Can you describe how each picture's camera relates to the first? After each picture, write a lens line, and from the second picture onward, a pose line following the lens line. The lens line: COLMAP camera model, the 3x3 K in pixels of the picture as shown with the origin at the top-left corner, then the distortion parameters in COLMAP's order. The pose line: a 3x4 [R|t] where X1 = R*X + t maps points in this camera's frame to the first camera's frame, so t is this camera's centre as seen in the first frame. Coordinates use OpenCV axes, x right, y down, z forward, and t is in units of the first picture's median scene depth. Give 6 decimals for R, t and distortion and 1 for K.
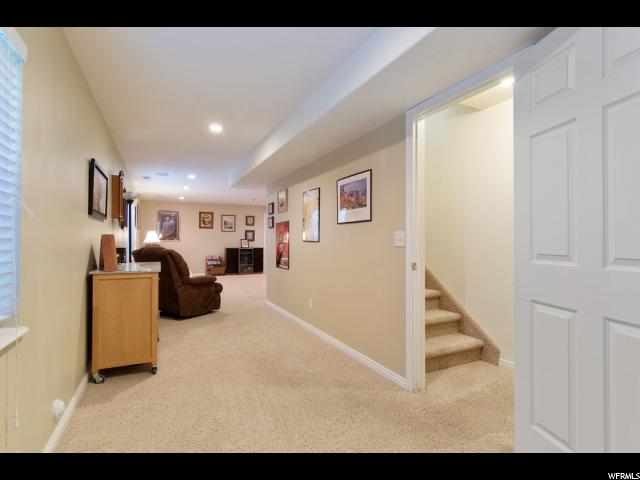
lens RADIAL K [[319.1, 0, 319.1], [0, 319.1, 240.9], [0, 0, 1]] dist [-0.004066, 0.000534]
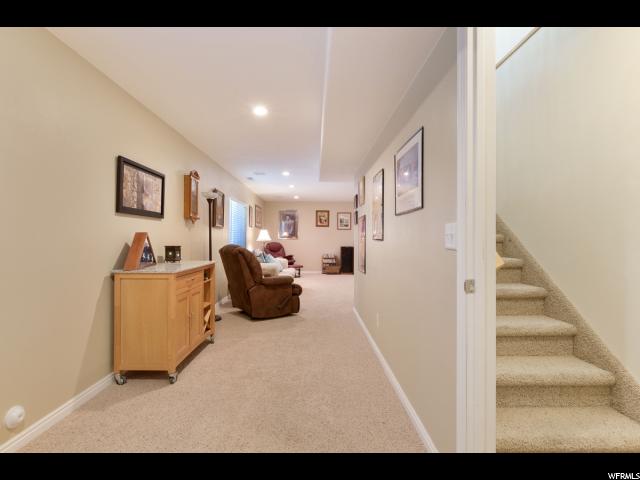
lens RADIAL K [[319.1, 0, 320.6], [0, 319.1, 239.2], [0, 0, 1]] dist [-0.004066, 0.000534]
pose [[0.904908, 0.001581, -0.425604, 0.133614], [-0.001826, 0.999998, -0.000169, 0.000205], [0.425603, 0.000930, 0.904910, 0.179258]]
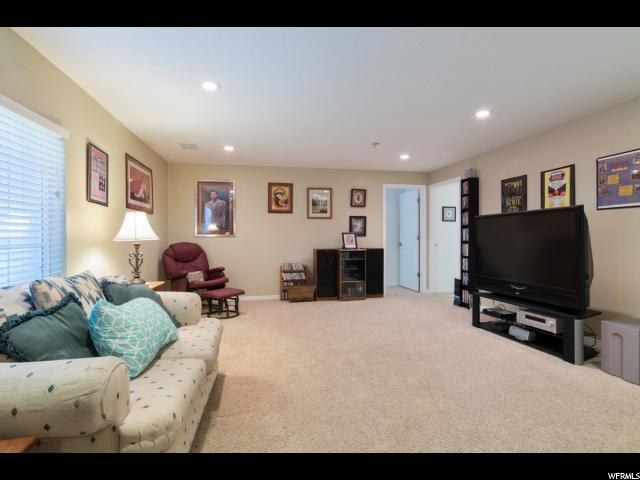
lens RADIAL K [[319.1, 0, 319.6], [0, 319.1, 237.5], [0, 0, 1]] dist [-0.004066, 0.000534]
pose [[0.965508, -0.005099, -0.260325, -0.293774], [0.005854, 0.999981, 0.002127, 0.003341], [0.260309, -0.003578, 0.965519, 0.974893]]
